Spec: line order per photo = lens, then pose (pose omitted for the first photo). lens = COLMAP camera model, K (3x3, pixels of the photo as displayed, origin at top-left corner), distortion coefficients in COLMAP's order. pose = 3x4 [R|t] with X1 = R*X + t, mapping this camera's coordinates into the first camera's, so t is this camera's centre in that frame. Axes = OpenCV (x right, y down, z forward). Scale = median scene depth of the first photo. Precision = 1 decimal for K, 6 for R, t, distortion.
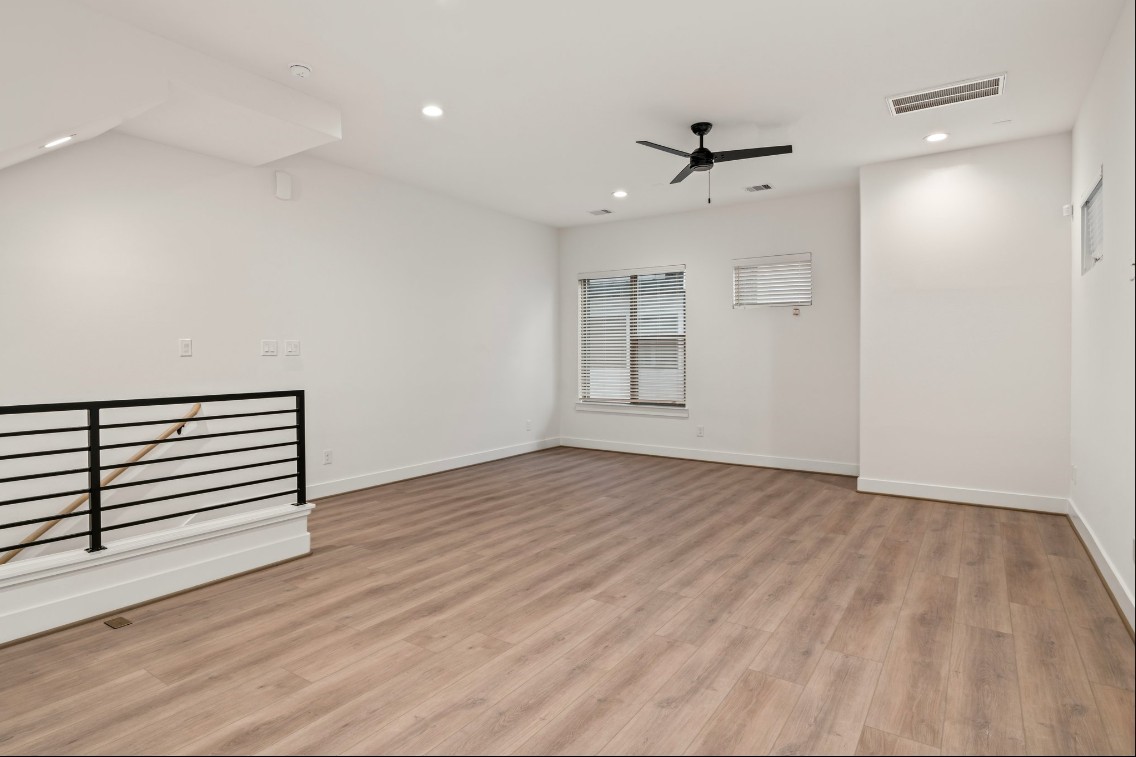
lens RADIAL K [[615.9, 0, 568.0], [0, 615.9, 378.5], [0, 0, 1]] dist [0.001138, 0.000435]
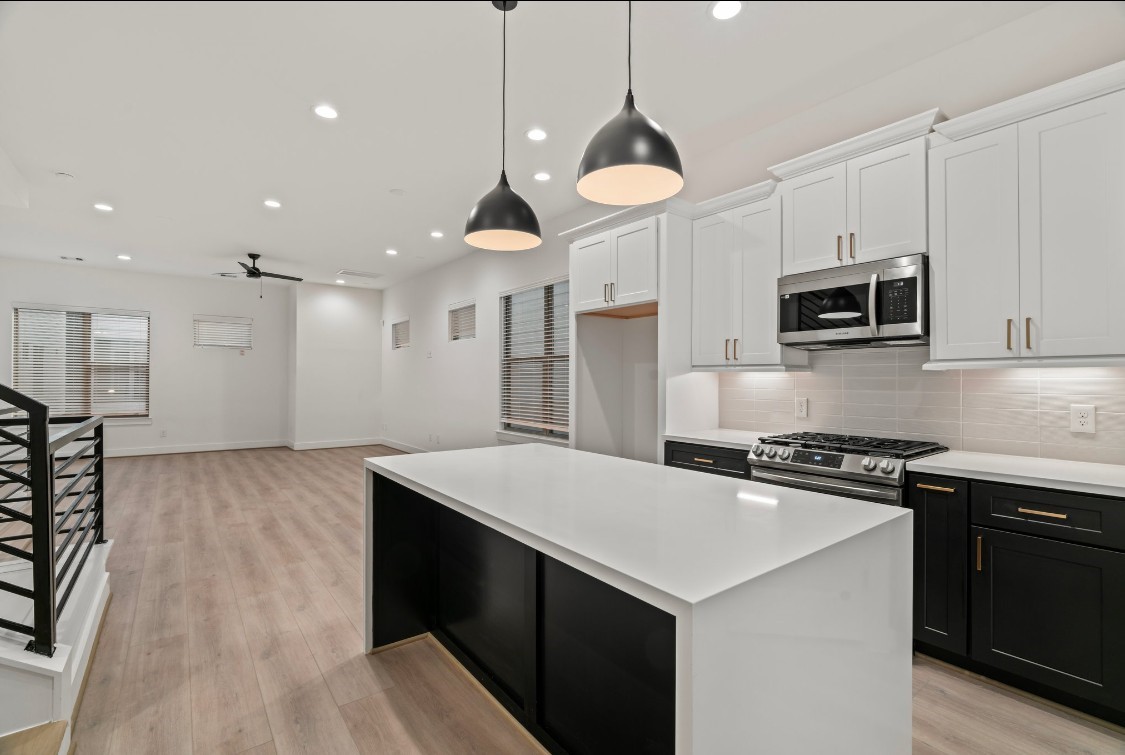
lens RADIAL K [[489.6, 0, 562.5], [0, 489.6, 377.5], [0, 0, 1]] dist [0.000518, 0.000120]
pose [[0.312529, 0.003853, 0.949901, -0.612738], [0.040589, 0.999024, -0.017407, 0.017792], [-0.949041, 0.043996, 0.312067, -0.230156]]
